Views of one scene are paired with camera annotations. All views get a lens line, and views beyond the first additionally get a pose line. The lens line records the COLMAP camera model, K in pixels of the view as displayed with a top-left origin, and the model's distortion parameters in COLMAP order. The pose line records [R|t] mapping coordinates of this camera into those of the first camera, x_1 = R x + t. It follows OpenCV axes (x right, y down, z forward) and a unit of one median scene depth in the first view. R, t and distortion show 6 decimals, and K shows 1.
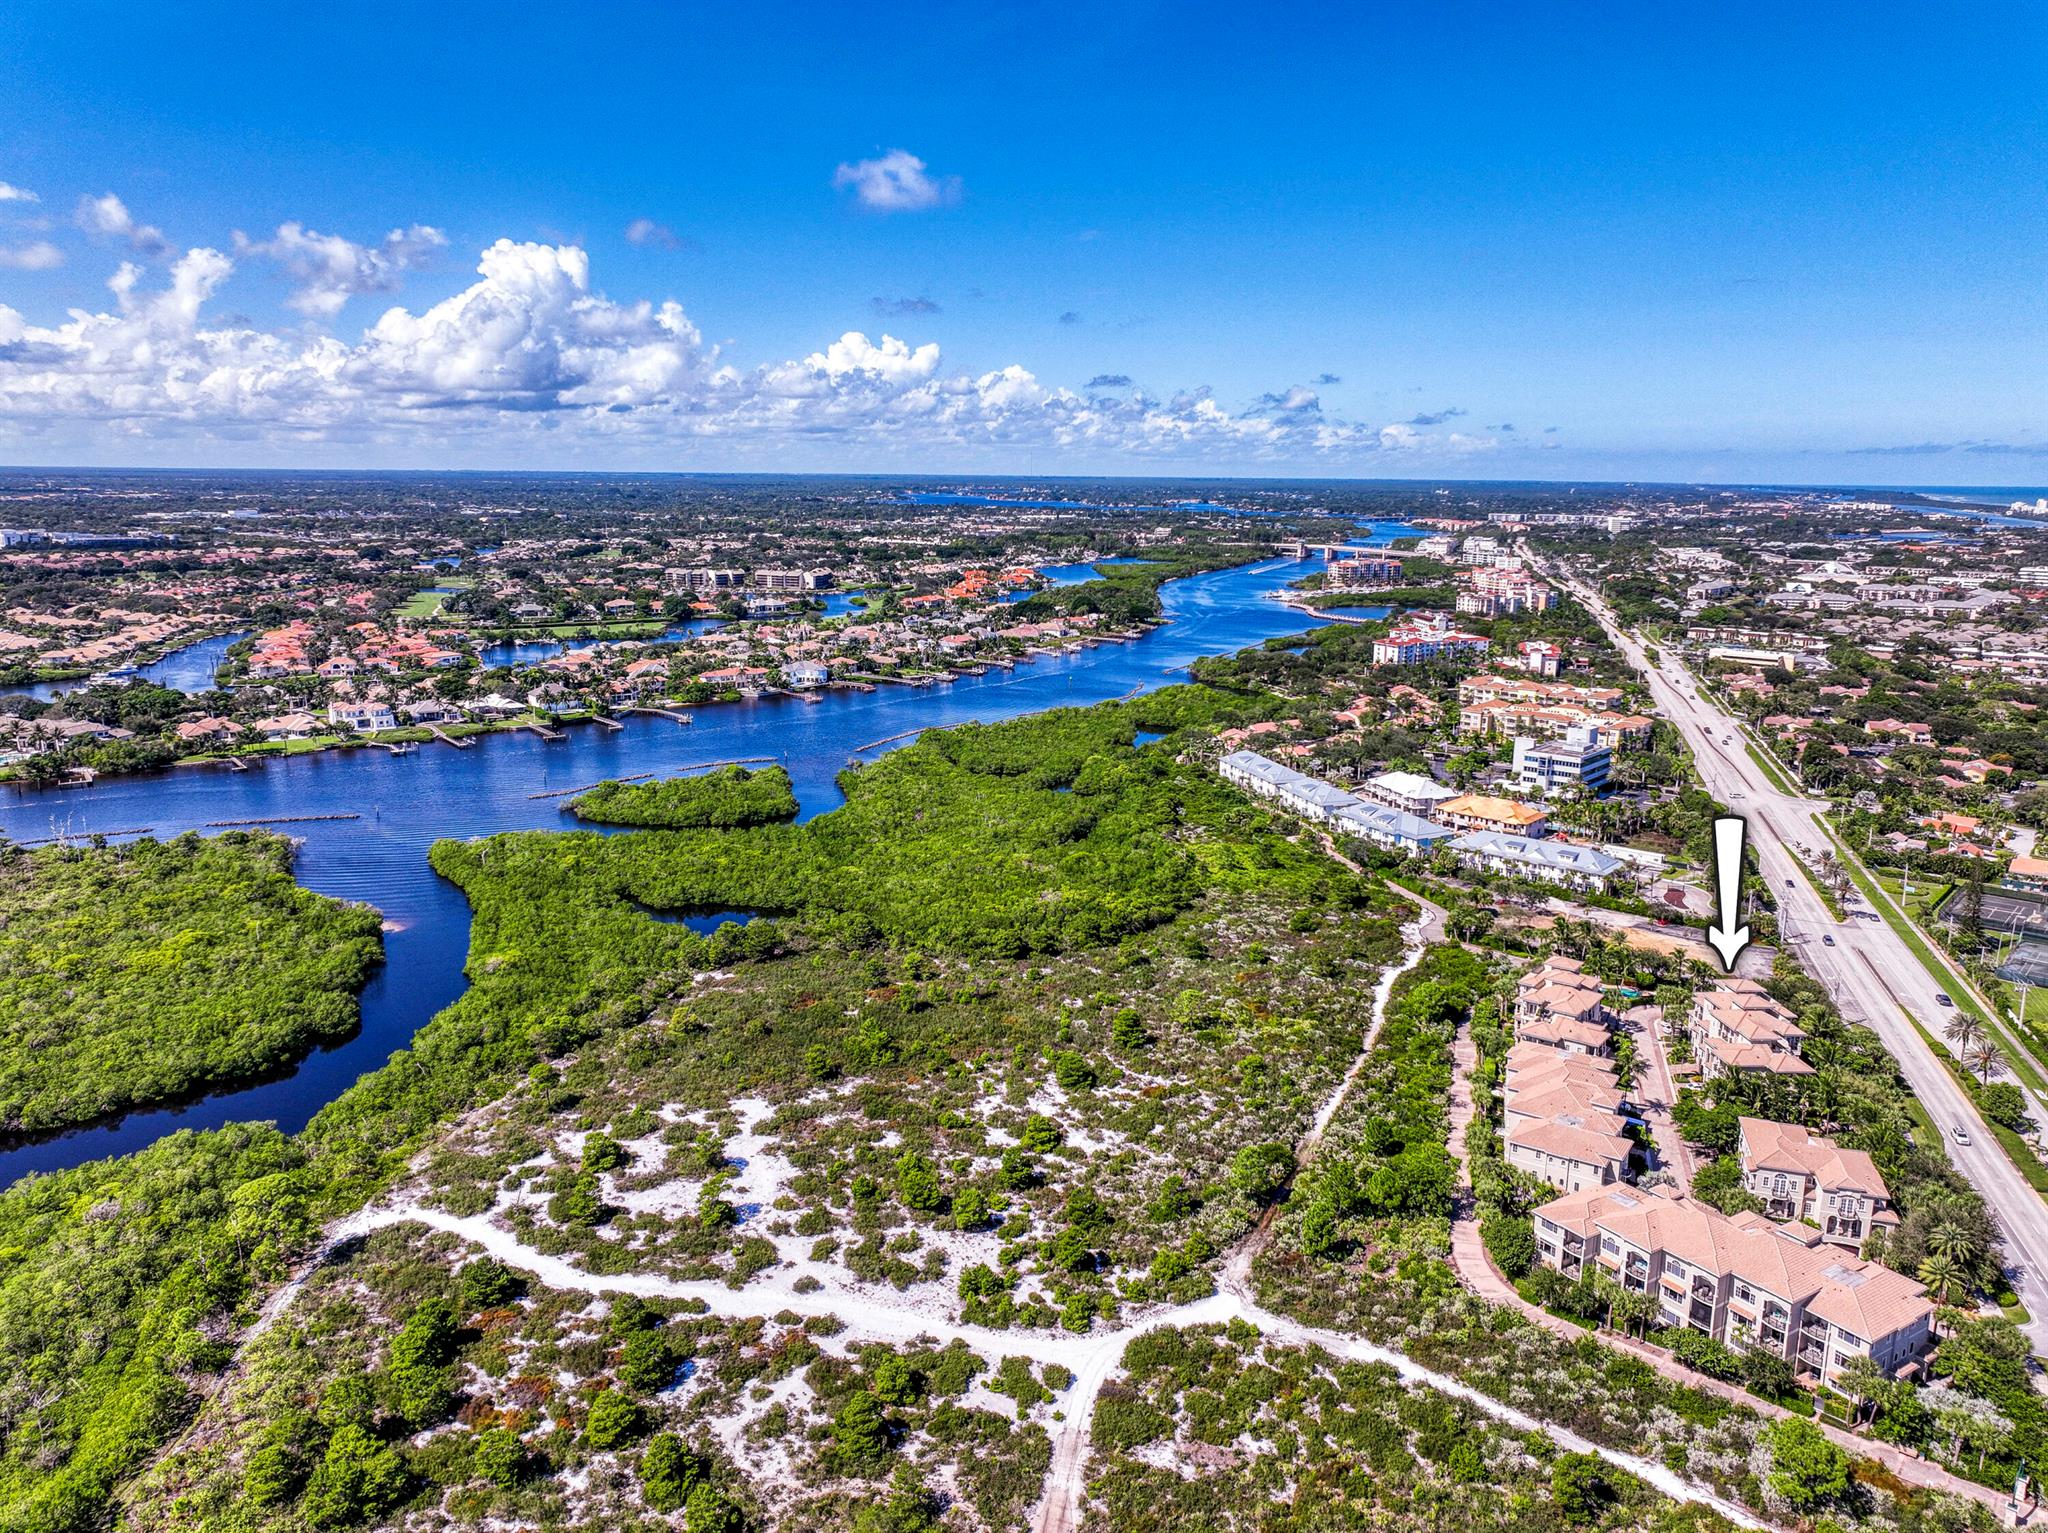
lens RADIAL K [[1426.5, 0, 1024.0], [0, 1426.5, 766.5], [0, 0, 1]] dist [-0.000045, 0.003440]
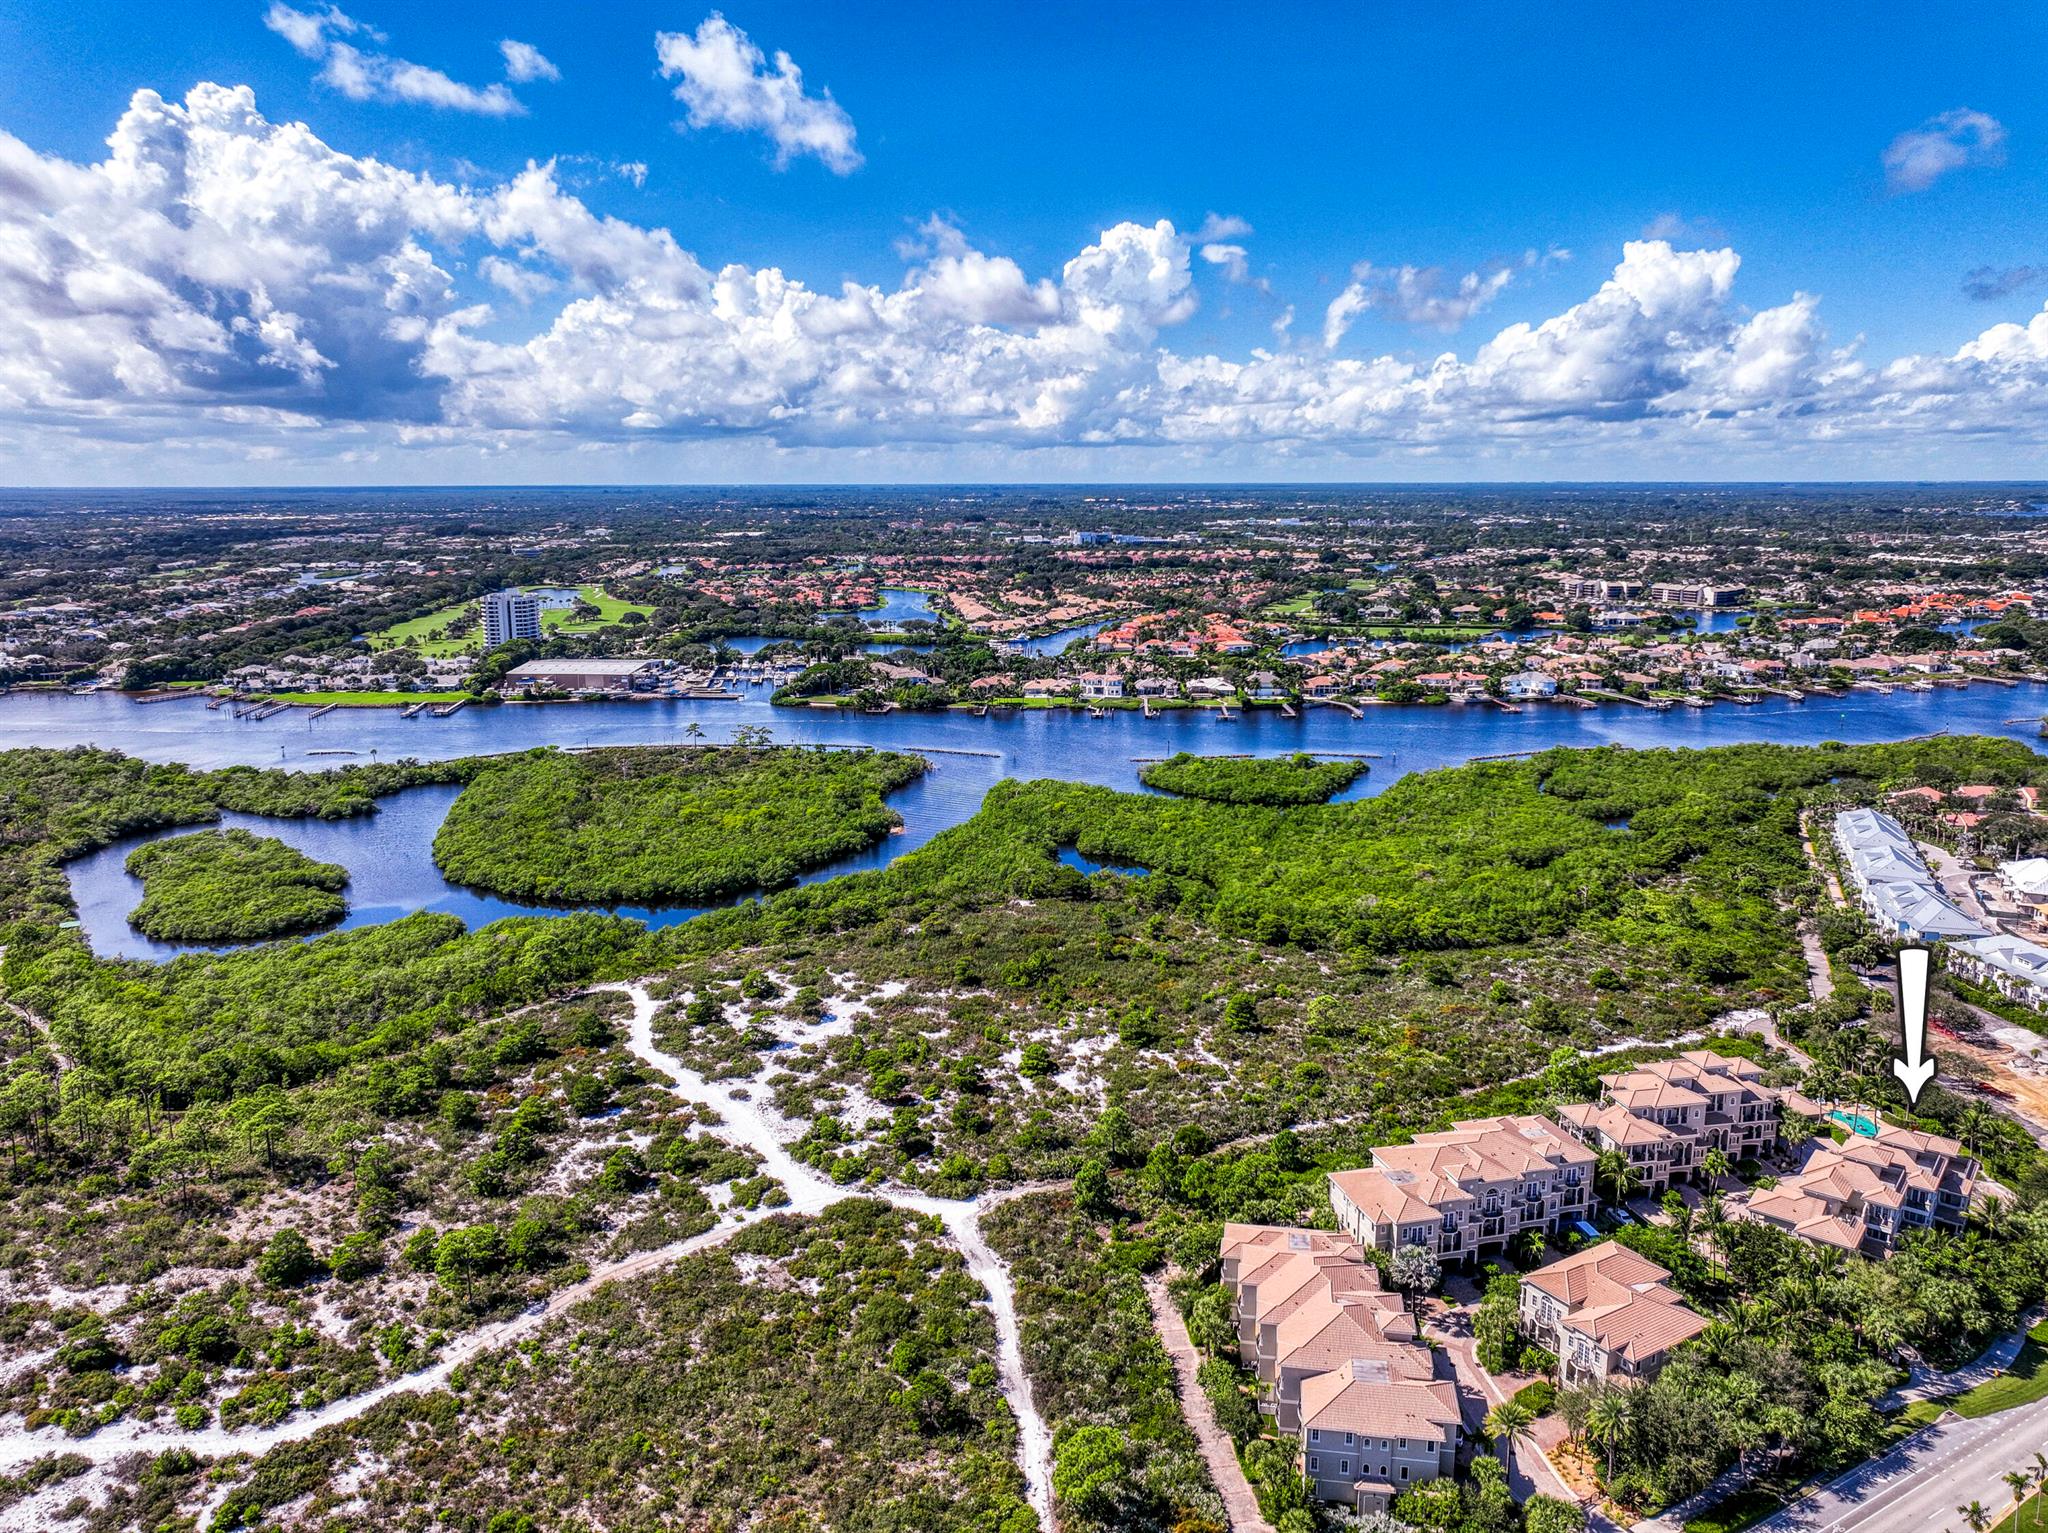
lens RADIAL K [[1426.5, 0, 1024.0], [0, 1426.5, 766.5], [0, 0, 1]] dist [-0.000045, 0.003440]
pose [[0.752776, 0.120590, -0.647138, 0.154014], [-0.125329, 0.991351, 0.038944, -0.003160], [0.646237, 0.051789, 0.761378, 0.028879]]
